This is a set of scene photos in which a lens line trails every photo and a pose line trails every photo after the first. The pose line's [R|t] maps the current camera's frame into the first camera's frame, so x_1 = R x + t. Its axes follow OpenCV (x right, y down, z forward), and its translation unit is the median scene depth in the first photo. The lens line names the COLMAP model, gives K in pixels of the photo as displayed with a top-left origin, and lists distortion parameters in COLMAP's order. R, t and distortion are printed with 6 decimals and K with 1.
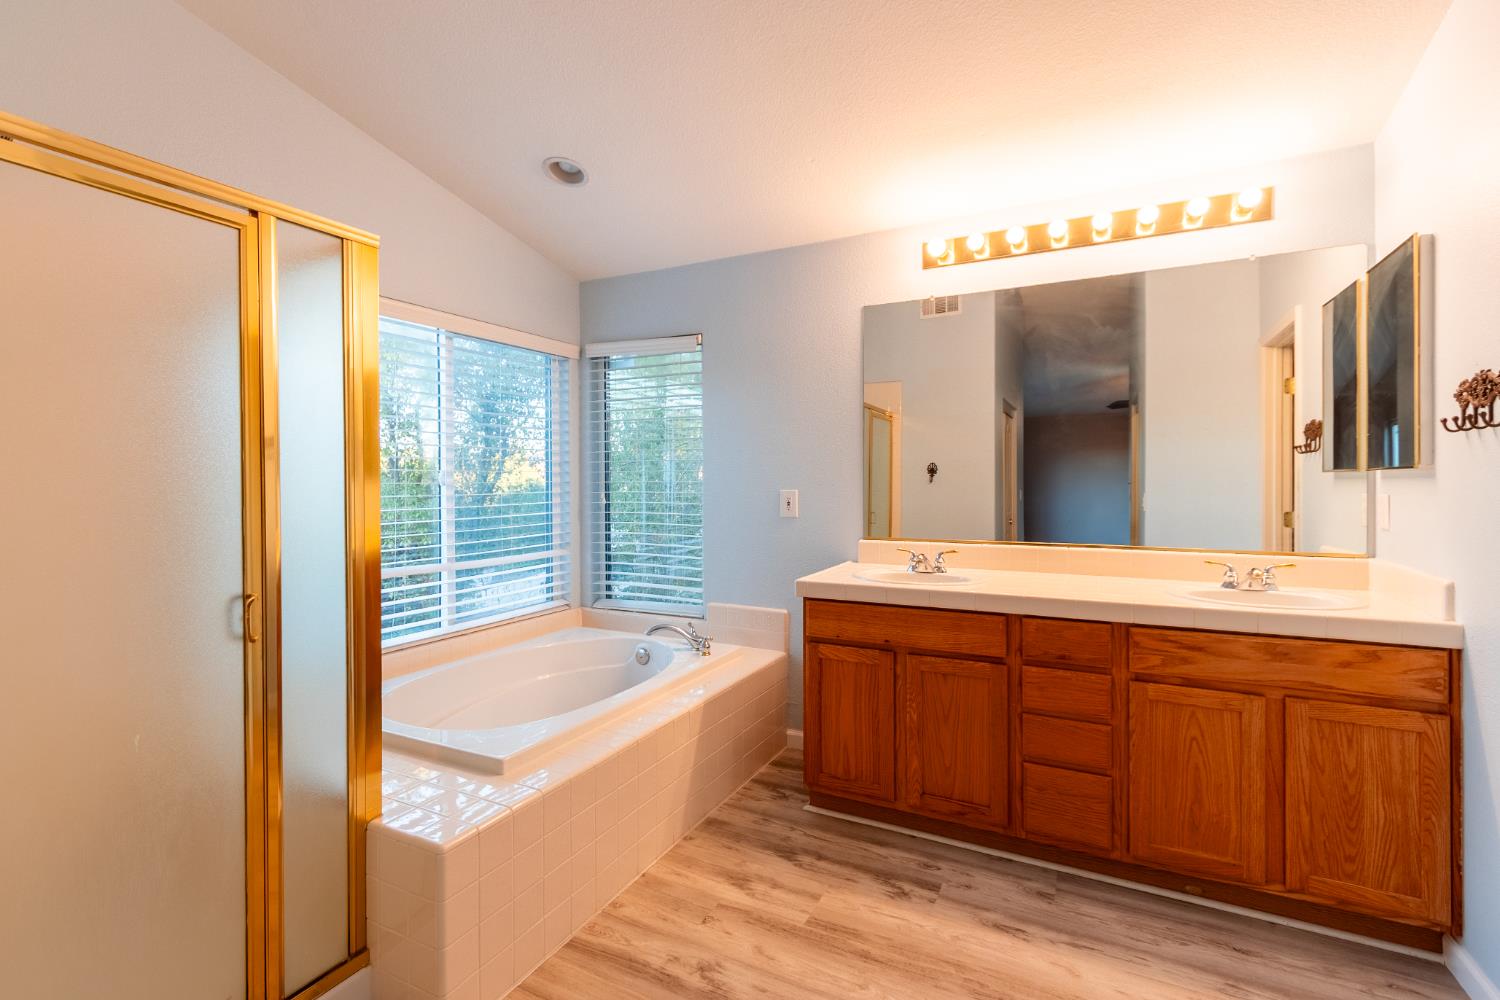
lens RADIAL K [[693.1, 0, 741.9], [0, 693.1, 492.3], [0, 0, 1]] dist [0.006011, 0.000123]
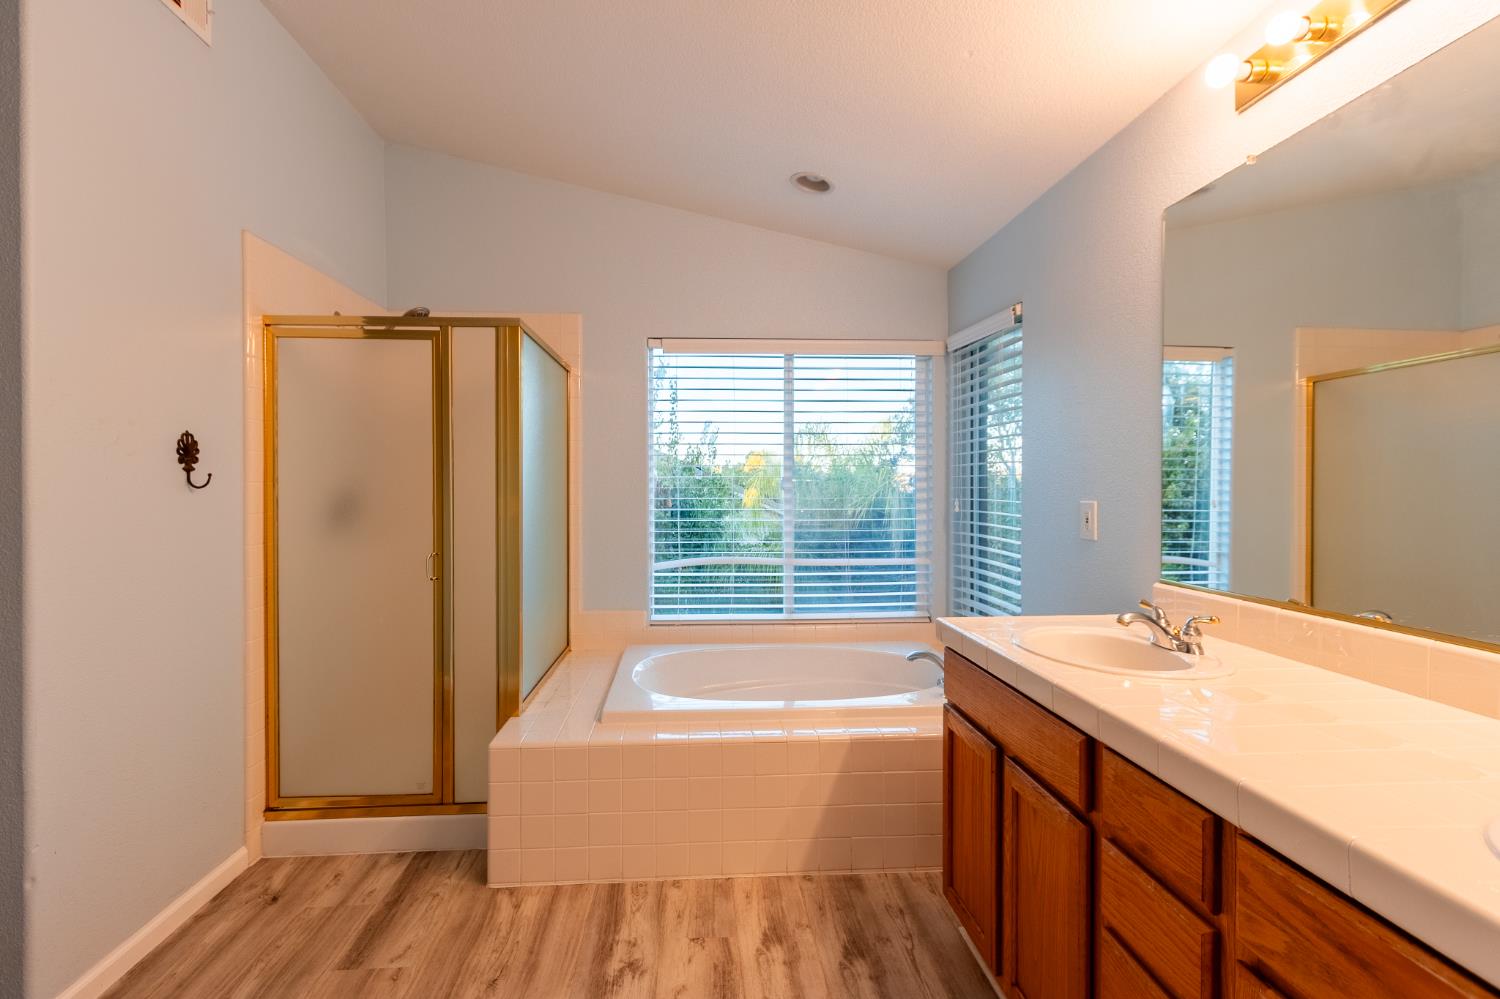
lens RADIAL K [[693.1, 0, 717.5], [0, 693.1, 488.3], [0, 0, 1]] dist [0.006011, 0.000123]
pose [[0.505078, 0.007309, -0.863043, 0.720893], [-0.017190, 0.999851, -0.001592, -0.011781], [0.862903, 0.015640, 0.505128, 0.476107]]
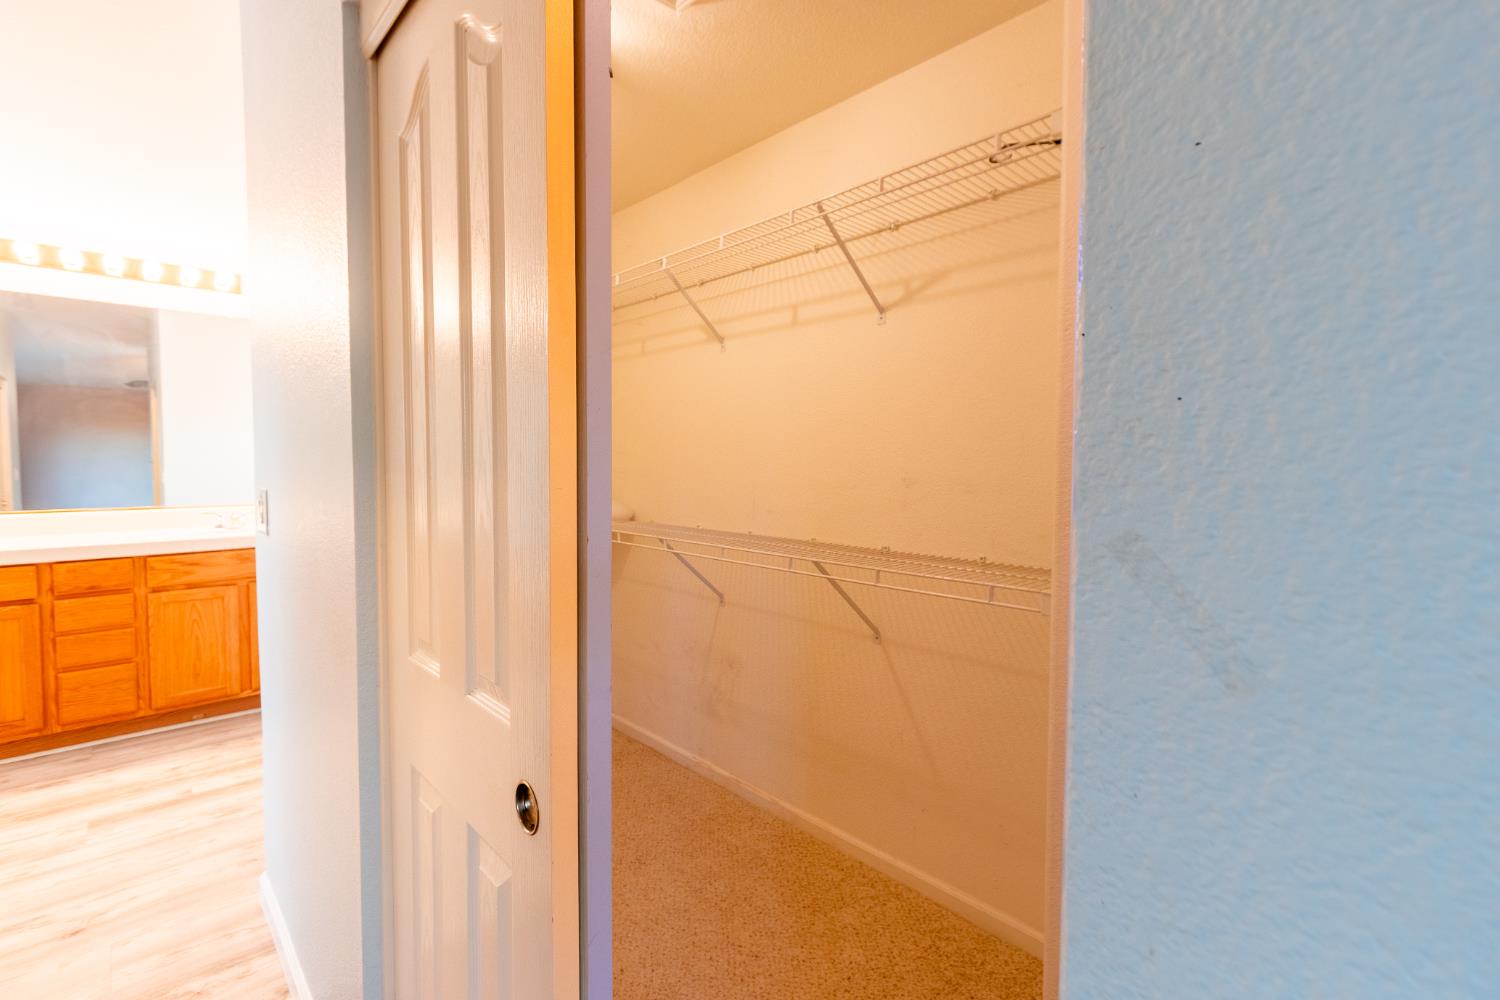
lens RADIAL K [[693.1, 0, 731.5], [0, 693.1, 483.6], [0, 0, 1]] dist [0.006011, 0.000123]
pose [[0.362580, -0.030909, 0.931440, -0.355650], [0.010283, 0.999522, 0.029165, 0.003260], [-0.931896, -0.000996, 0.362724, -0.677199]]
